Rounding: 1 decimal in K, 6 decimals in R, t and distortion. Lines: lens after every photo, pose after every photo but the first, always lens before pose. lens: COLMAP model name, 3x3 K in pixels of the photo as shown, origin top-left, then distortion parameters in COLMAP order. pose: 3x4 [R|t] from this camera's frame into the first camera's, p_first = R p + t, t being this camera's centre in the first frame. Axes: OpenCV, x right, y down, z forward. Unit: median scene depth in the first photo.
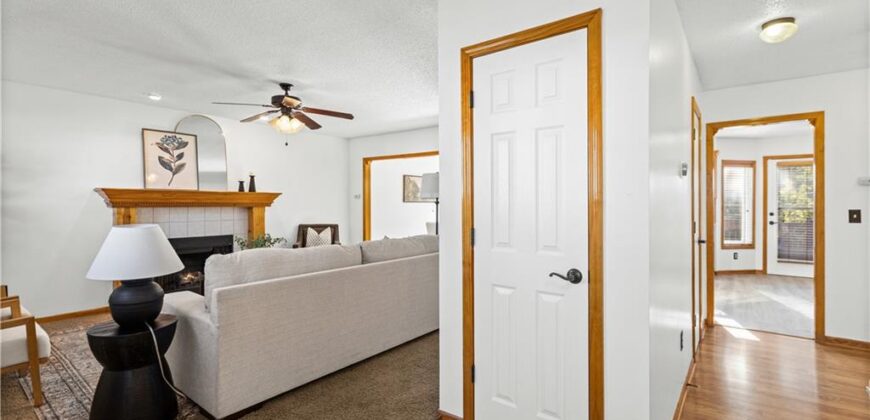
lens RADIAL K [[398.0, 0, 433.8], [0, 398.0, 211.6], [0, 0, 1]] dist [-0.004335, 0.000519]
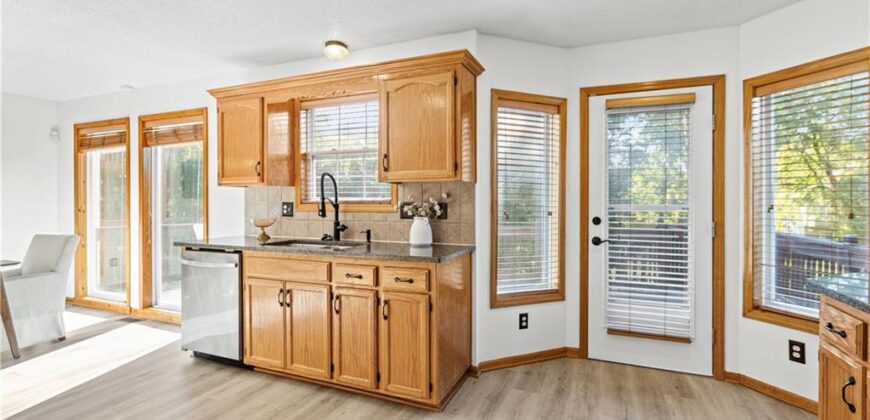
lens RADIAL K [[398.0, 0, 437.7], [0, 398.0, 205.5], [0, 0, 1]] dist [-0.004335, 0.000519]
pose [[0.966662, 0.001254, 0.256051, 0.565573], [-0.000476, 0.999995, -0.003102, -0.009201], [-0.256054, 0.002876, 0.966658, 0.616909]]
